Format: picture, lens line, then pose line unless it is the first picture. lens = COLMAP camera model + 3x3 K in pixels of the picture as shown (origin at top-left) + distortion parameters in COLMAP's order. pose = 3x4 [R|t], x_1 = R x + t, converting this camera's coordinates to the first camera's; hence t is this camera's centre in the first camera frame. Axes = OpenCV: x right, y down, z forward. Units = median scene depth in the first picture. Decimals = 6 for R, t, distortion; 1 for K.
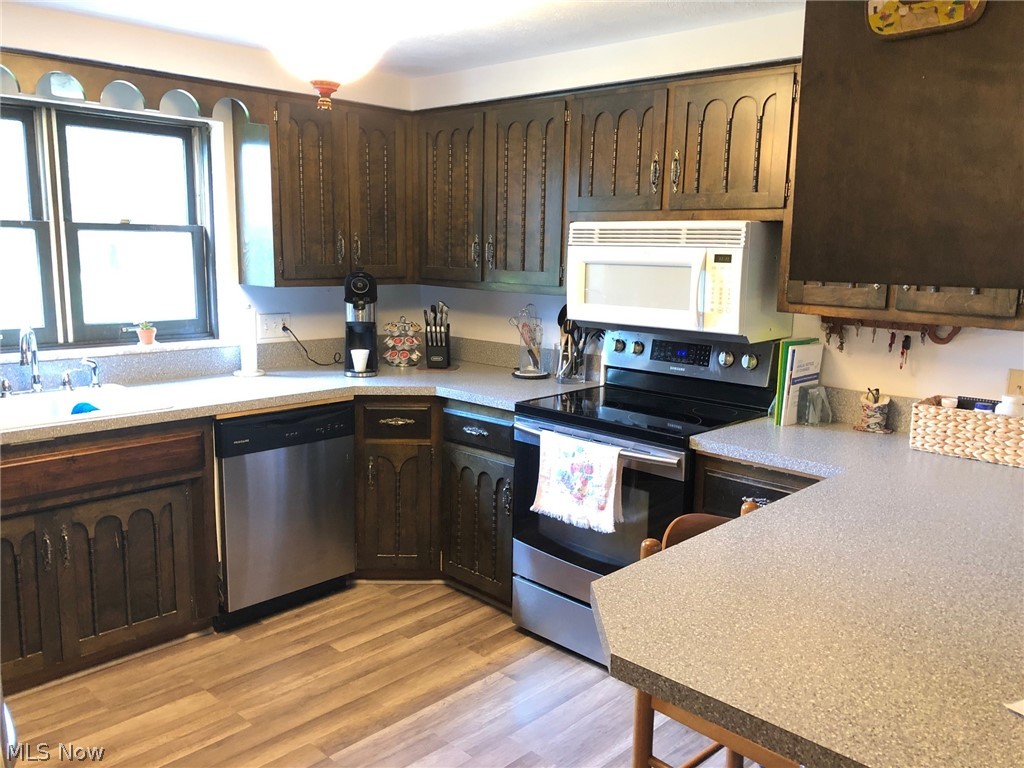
lens RADIAL K [[861.8, 0, 512.0], [0, 861.8, 384.0], [0, 0, 1]] dist [0.111006, -0.207381]
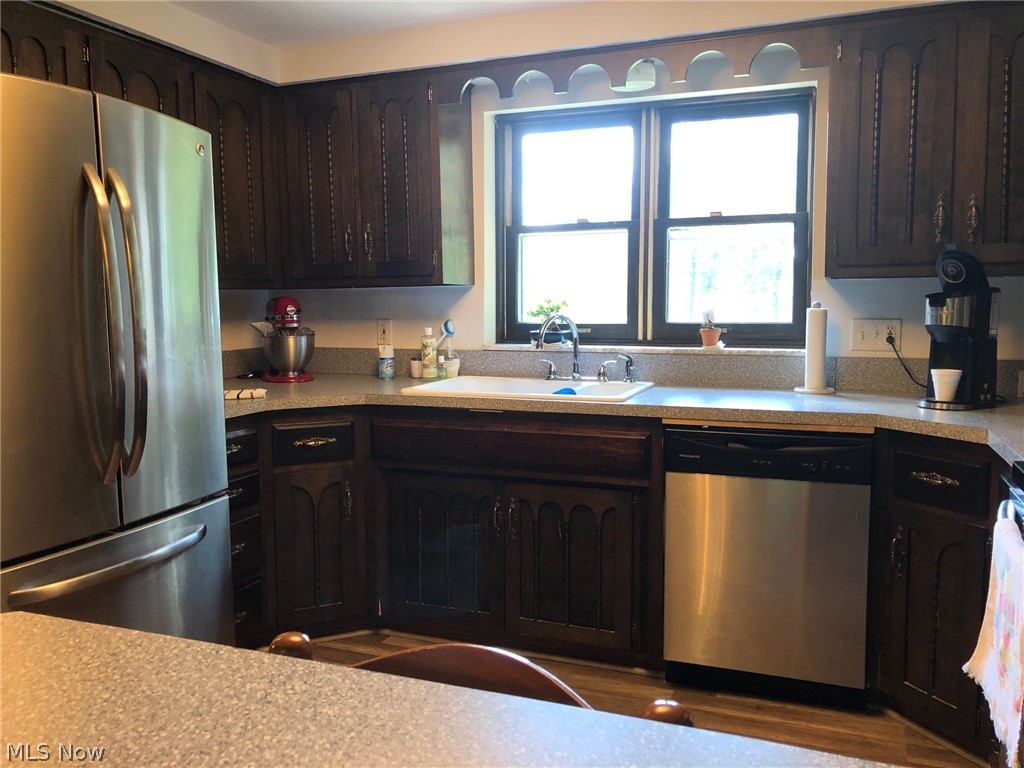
lens RADIAL K [[861.8, 0, 512.0], [0, 861.8, 384.0], [0, 0, 1]] dist [0.111006, -0.207381]
pose [[0.369631, 0.065500, -0.926867, 0.343768], [-0.143114, 0.989623, 0.012862, 0.011262], [0.918091, 0.127894, 0.375169, 0.479068]]
